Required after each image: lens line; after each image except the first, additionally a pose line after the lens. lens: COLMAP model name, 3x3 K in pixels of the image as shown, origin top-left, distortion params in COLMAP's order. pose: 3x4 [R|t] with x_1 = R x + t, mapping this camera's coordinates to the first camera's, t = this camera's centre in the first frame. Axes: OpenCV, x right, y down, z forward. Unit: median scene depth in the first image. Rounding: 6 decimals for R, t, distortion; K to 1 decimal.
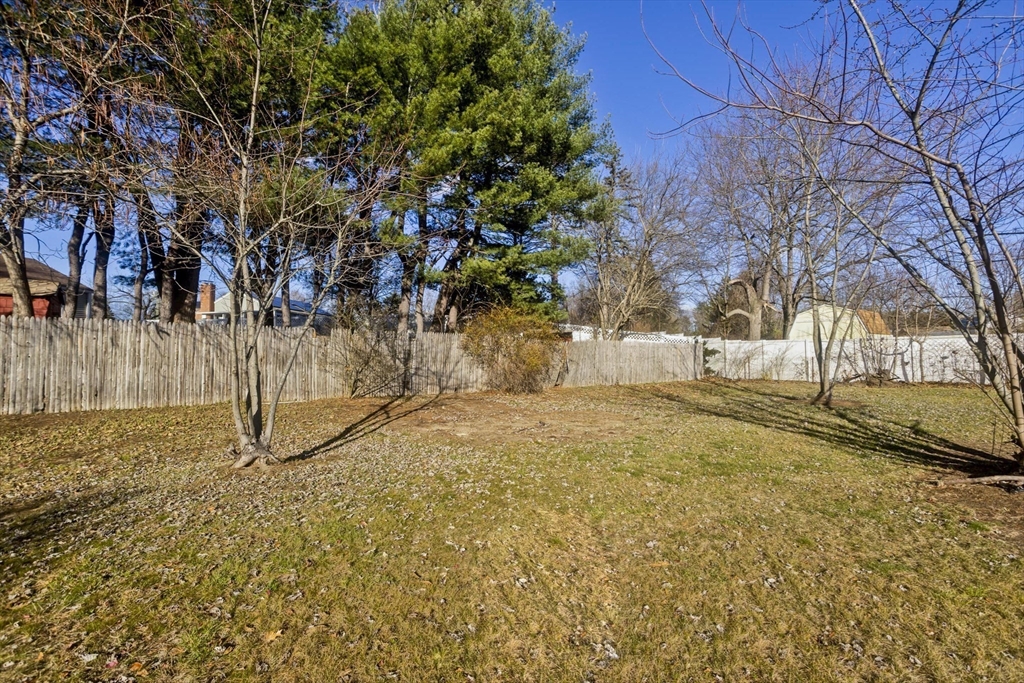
lens RADIAL K [[486.6, 0, 511.6], [0, 486.6, 328.2], [0, 0, 1]] dist [-0.046591, 0.026744]
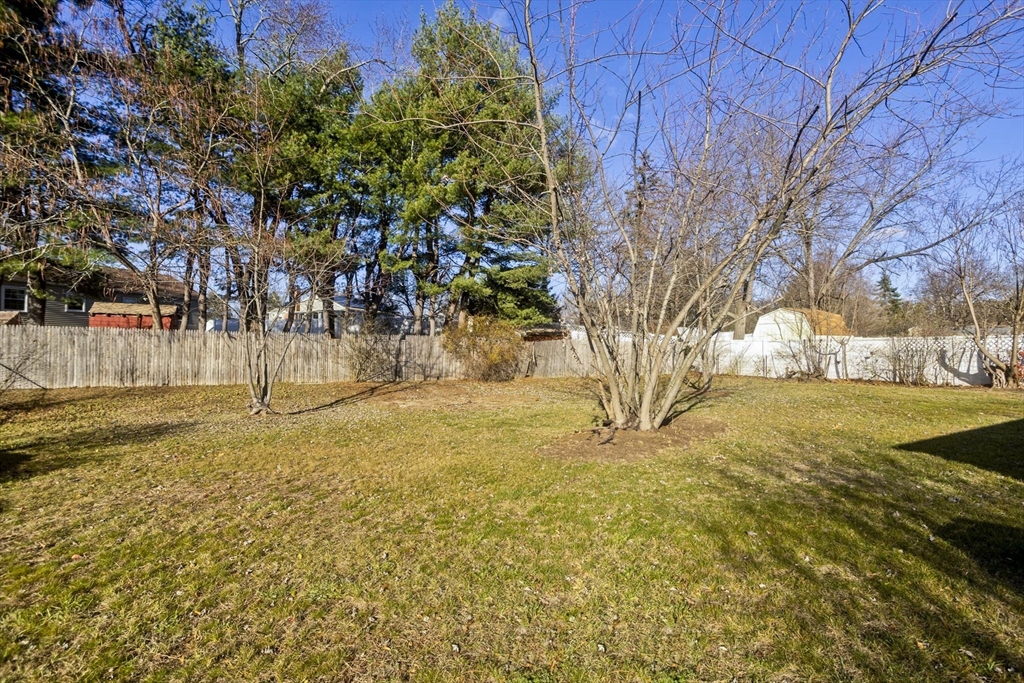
lens RADIAL K [[486.6, 0, 511.6], [0, 486.6, 328.2], [0, 0, 1]] dist [-0.046591, 0.026744]
pose [[0.985013, 0.000738, -0.172478, 0.345315], [0.002502, 0.999824, 0.018567, -0.037659], [0.172462, -0.018720, 0.984838, -0.309047]]
